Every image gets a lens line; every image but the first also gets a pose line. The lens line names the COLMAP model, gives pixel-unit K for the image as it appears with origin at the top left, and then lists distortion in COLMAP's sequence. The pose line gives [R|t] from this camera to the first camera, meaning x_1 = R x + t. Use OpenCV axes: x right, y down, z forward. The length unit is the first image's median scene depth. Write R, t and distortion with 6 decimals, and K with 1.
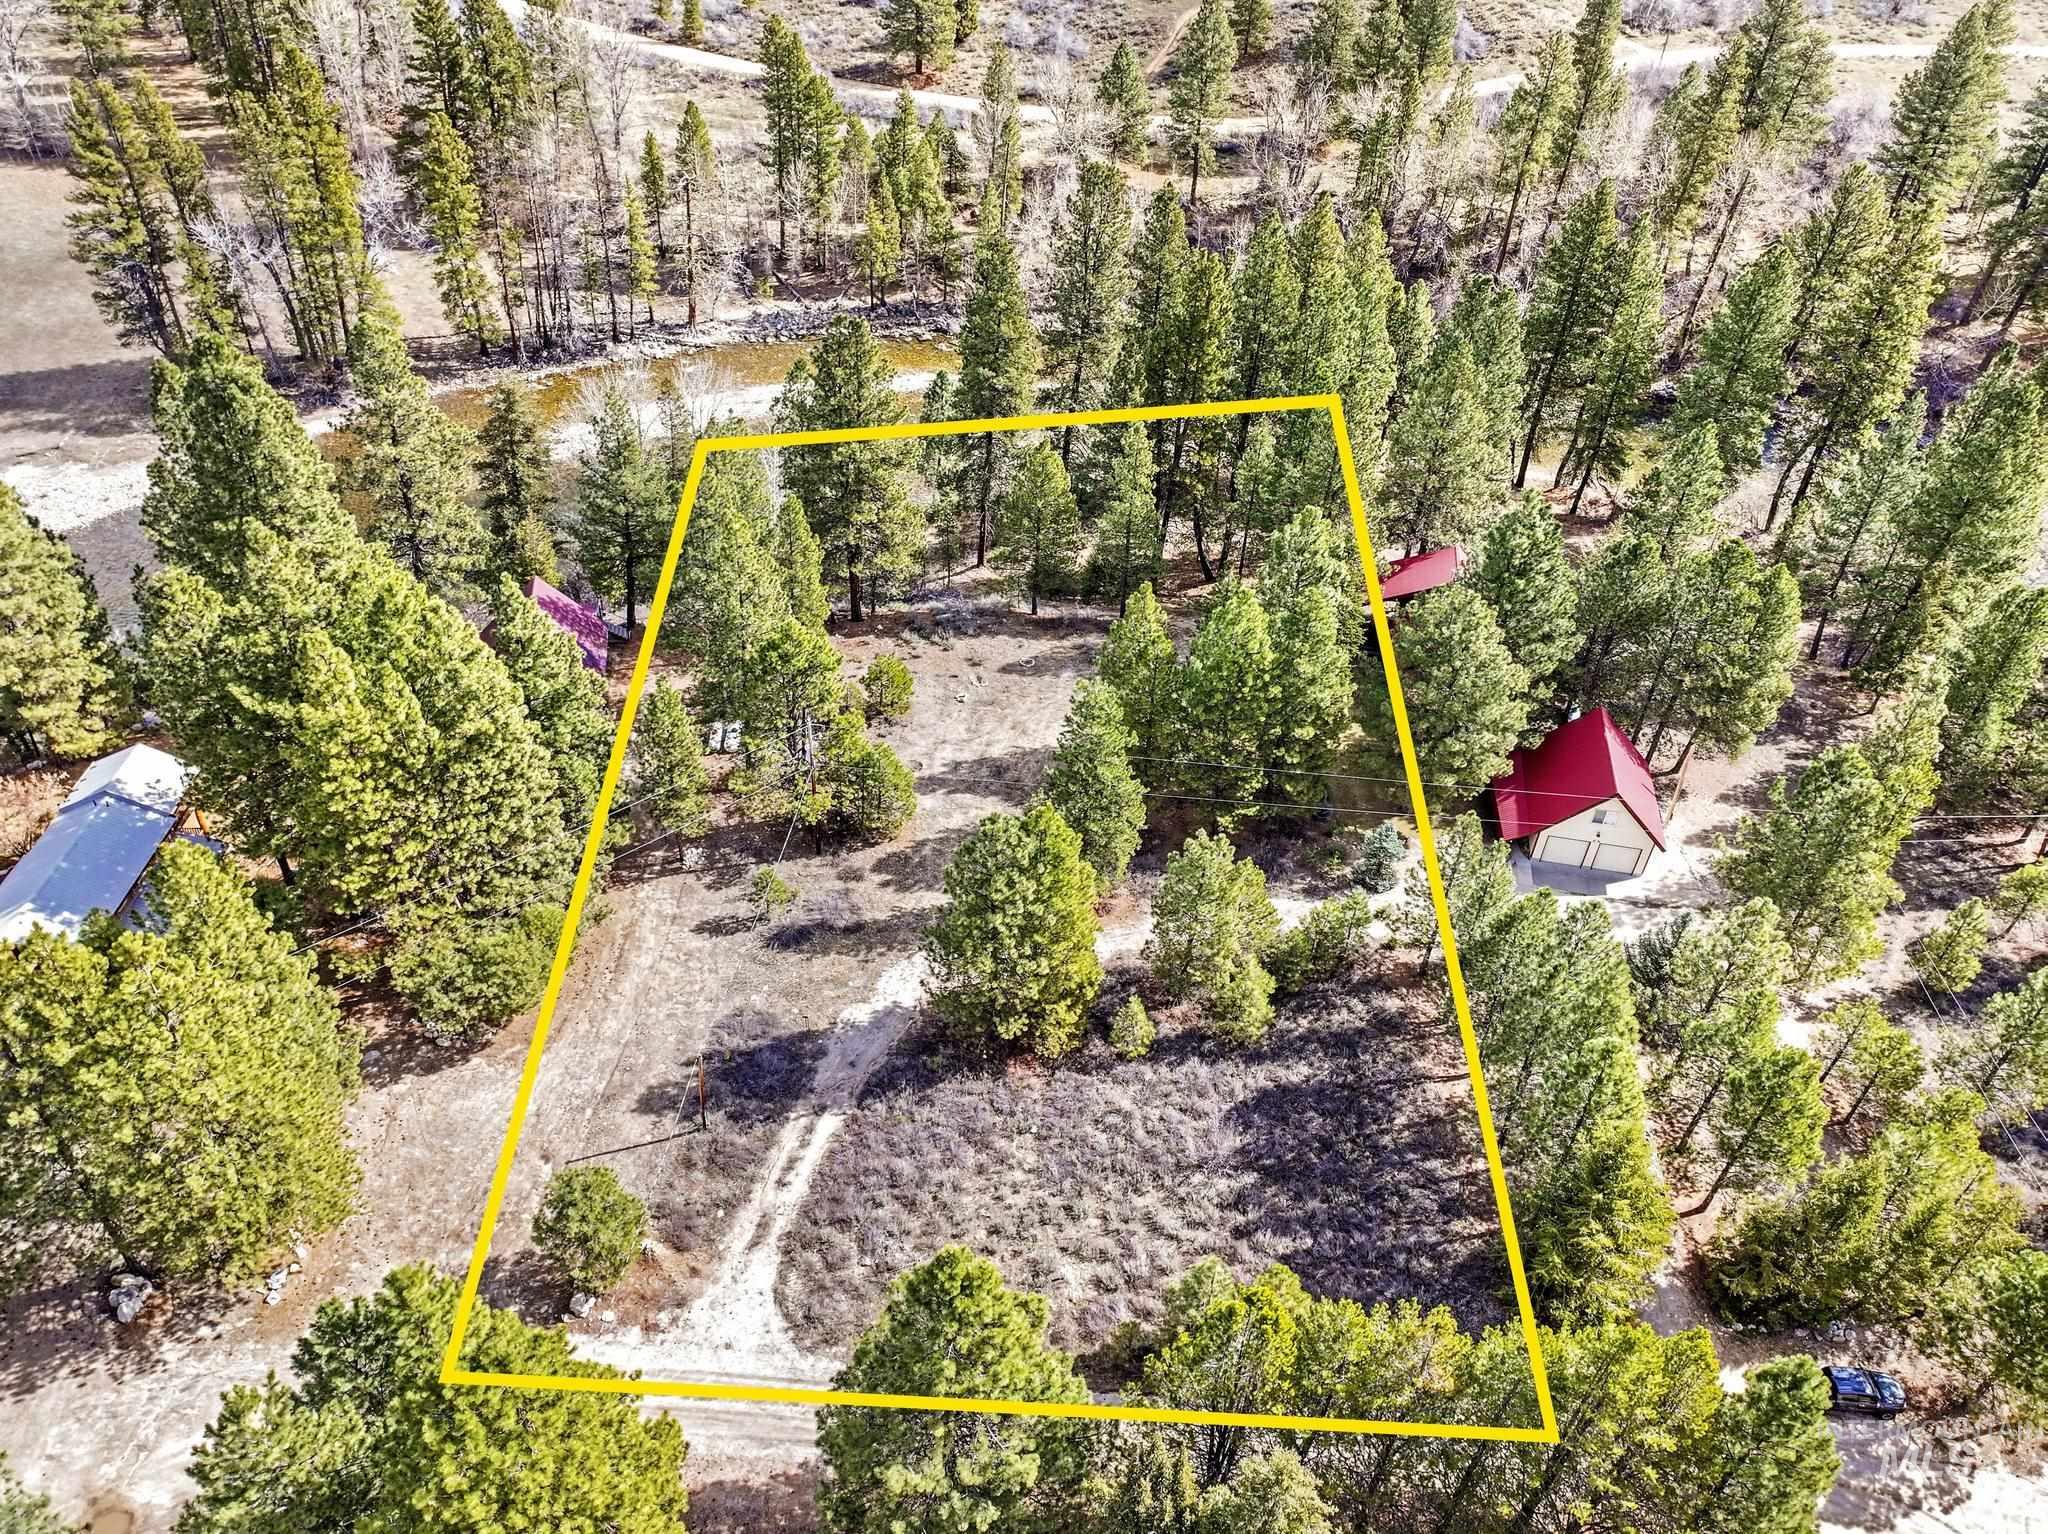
lens RADIAL K [[1508.8, 0, 1060.7], [0, 1508.8, 721.9], [0, 0, 1]] dist [0.001831, 0.006983]
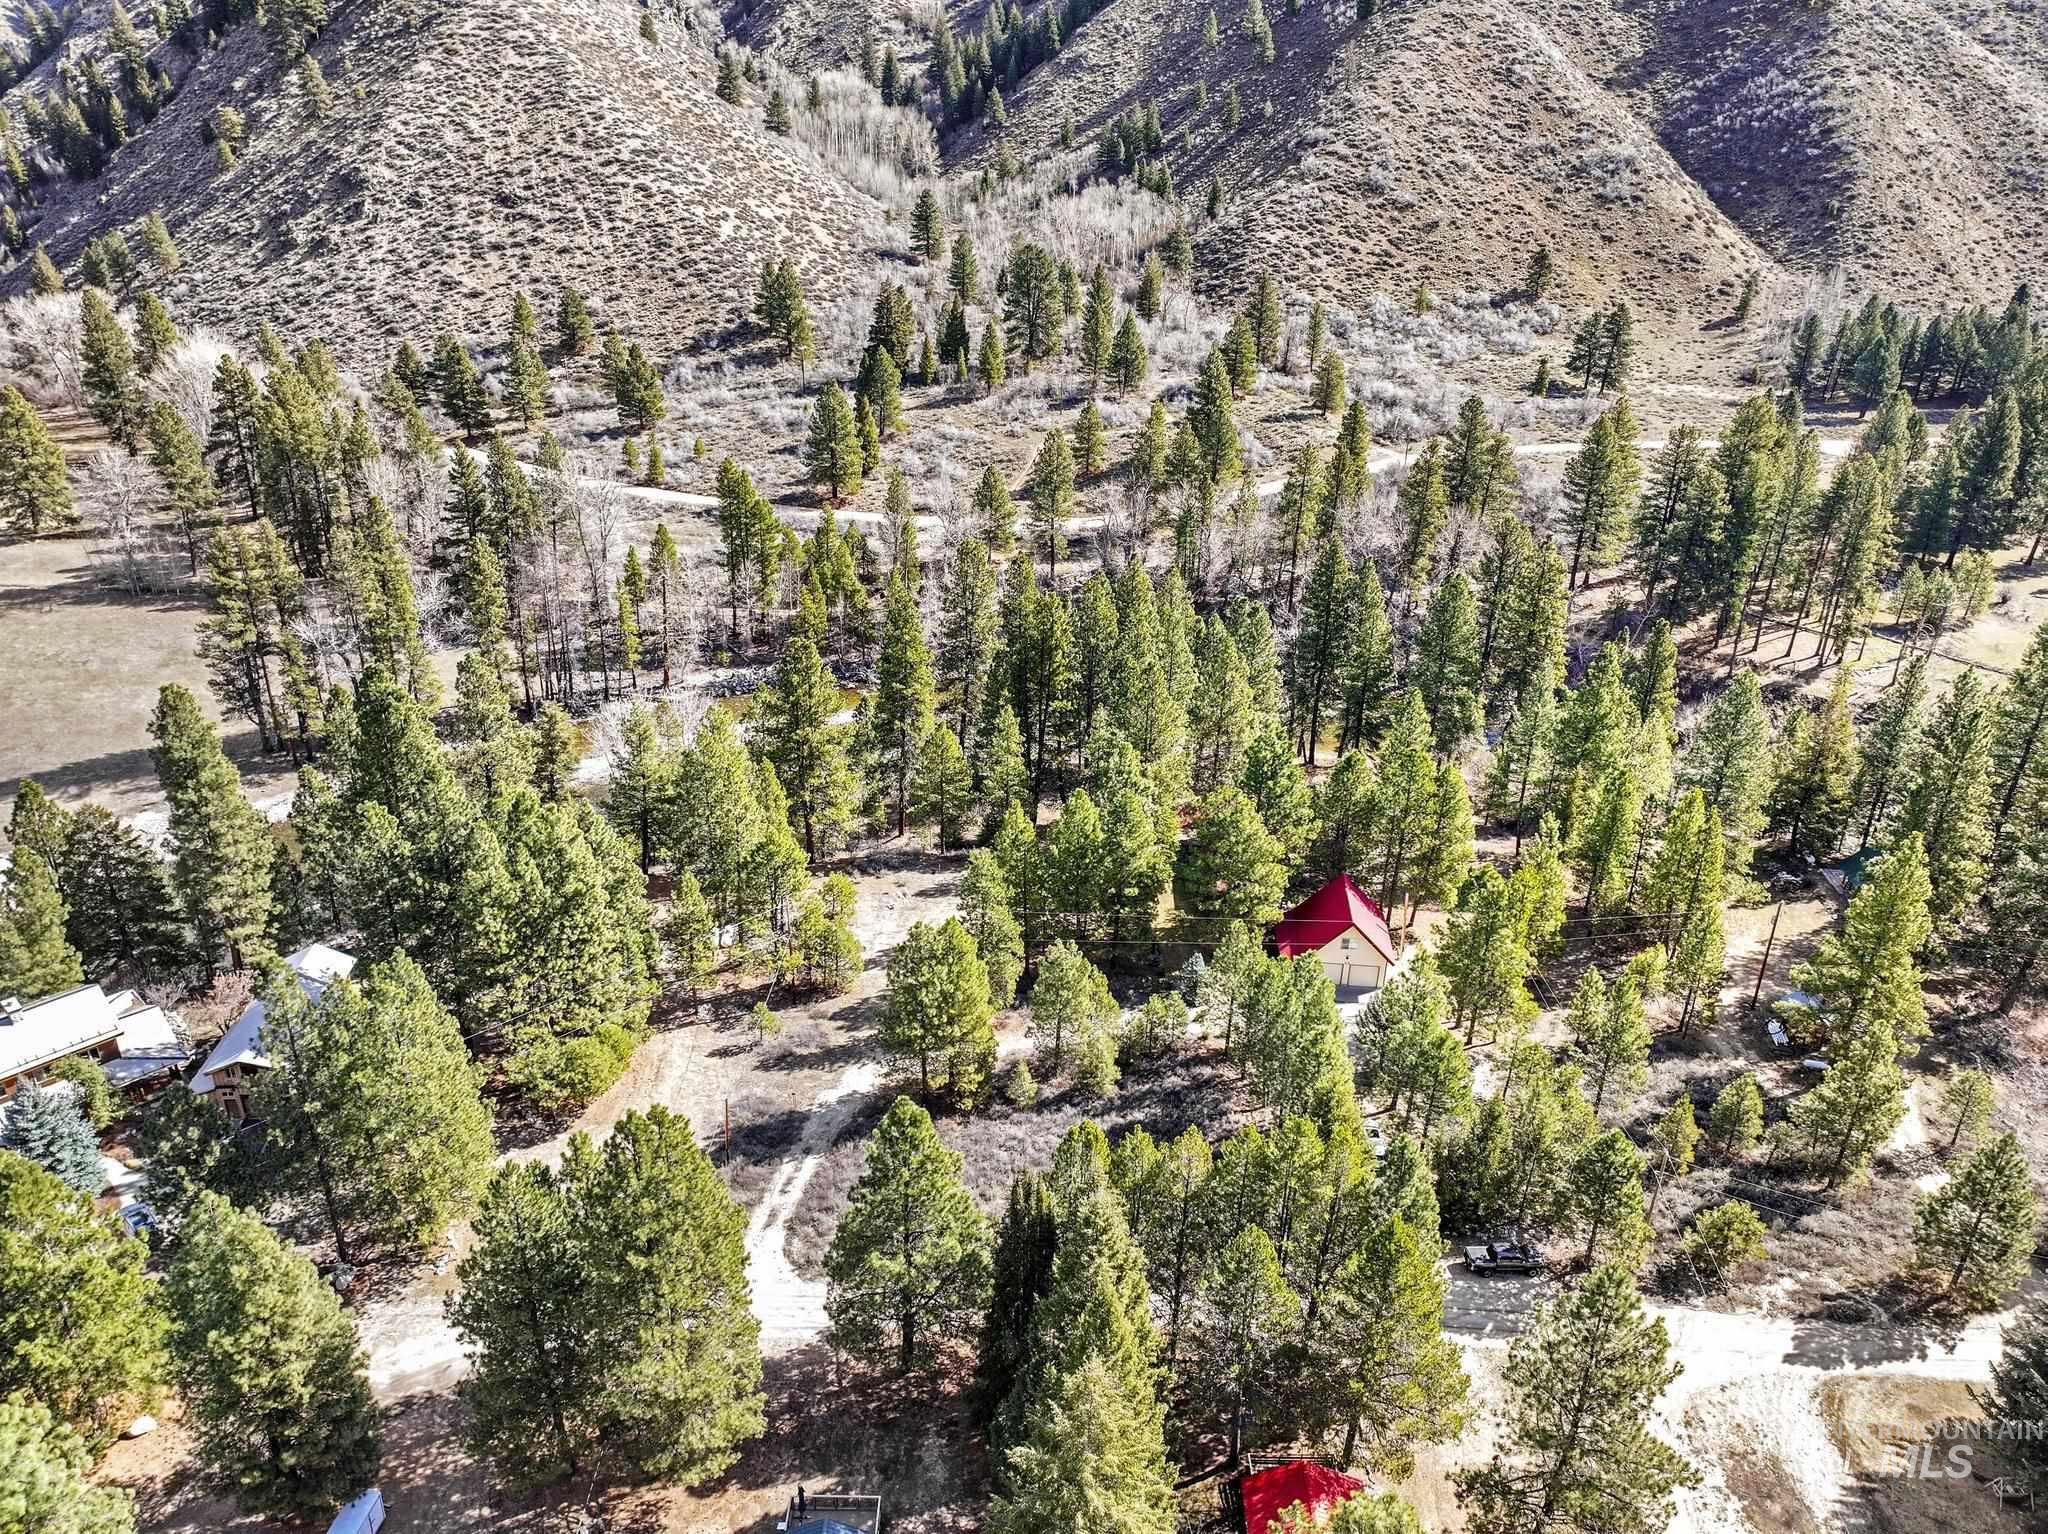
lens RADIAL K [[1425.6, 0, 1032.3], [0, 1425.6, 785.2], [0, 0, 1]] dist [0.001202, 0.002057]
pose [[0.997289, -0.058118, 0.045130, 0.011837], [0.066315, 0.975666, -0.208995, 0.193915], [-0.031886, 0.211421, 0.976875, -0.364680]]
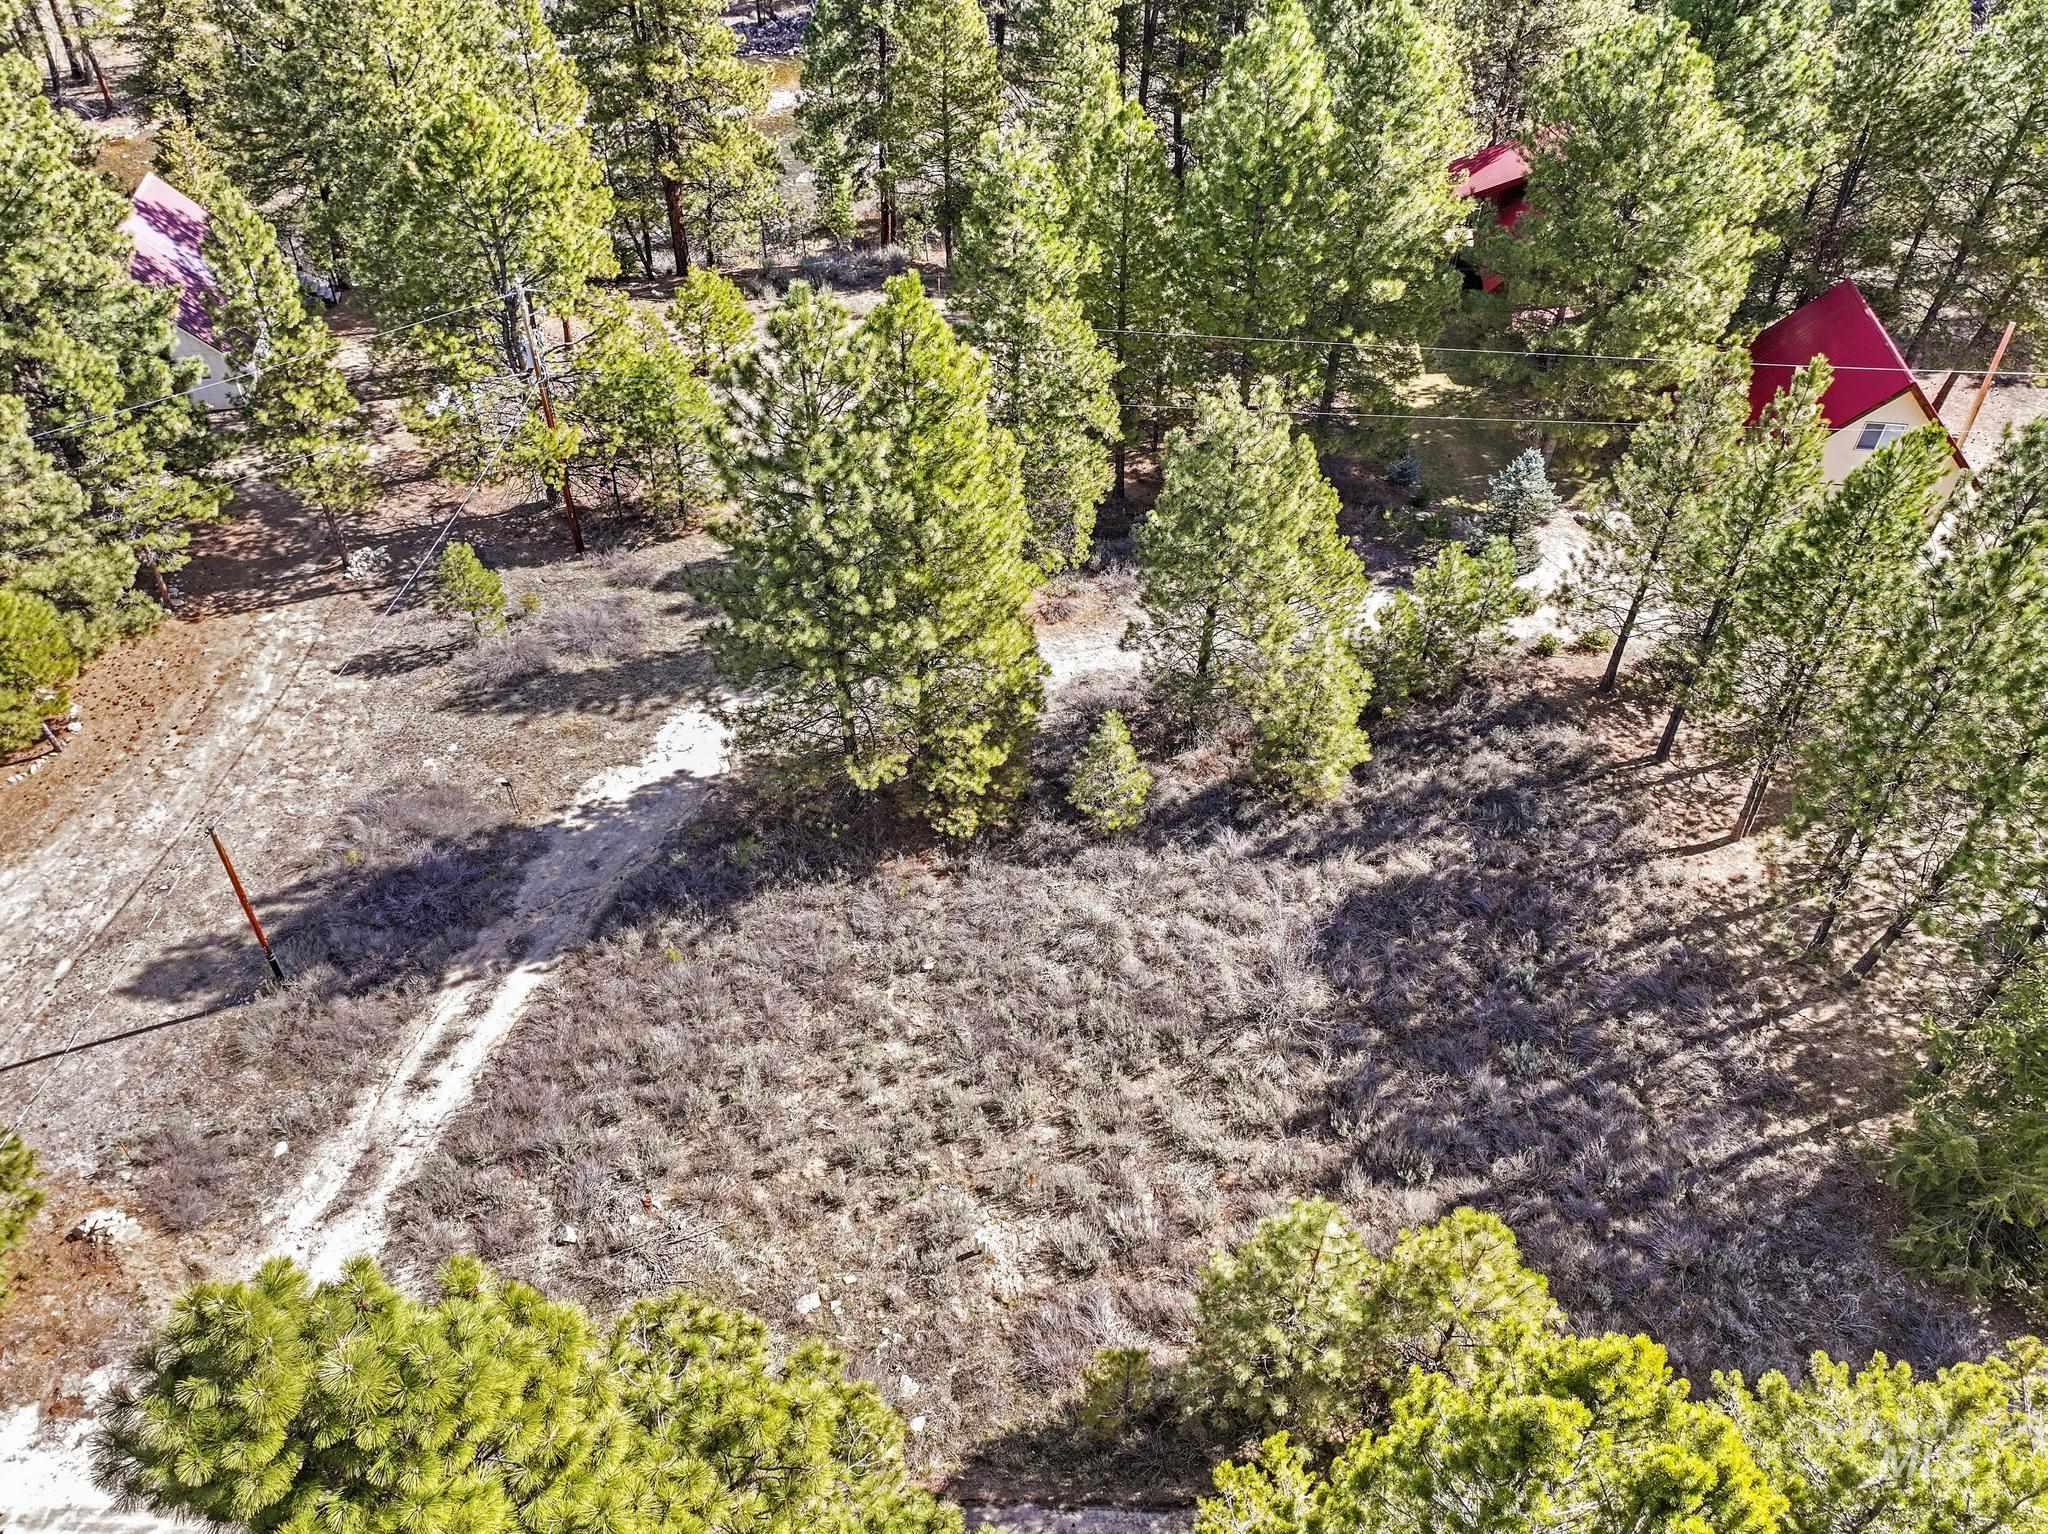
lens RADIAL K [[1486.5, 0, 1049.1], [0, 1486.5, 721.2], [0, 0, 1]] dist [0.002100, -0.001760]
pose [[0.999045, -0.043595, 0.003041, 0.023406], [0.043424, 0.998126, 0.043123, 0.148061], [-0.004916, -0.042950, 0.999065, 0.437430]]
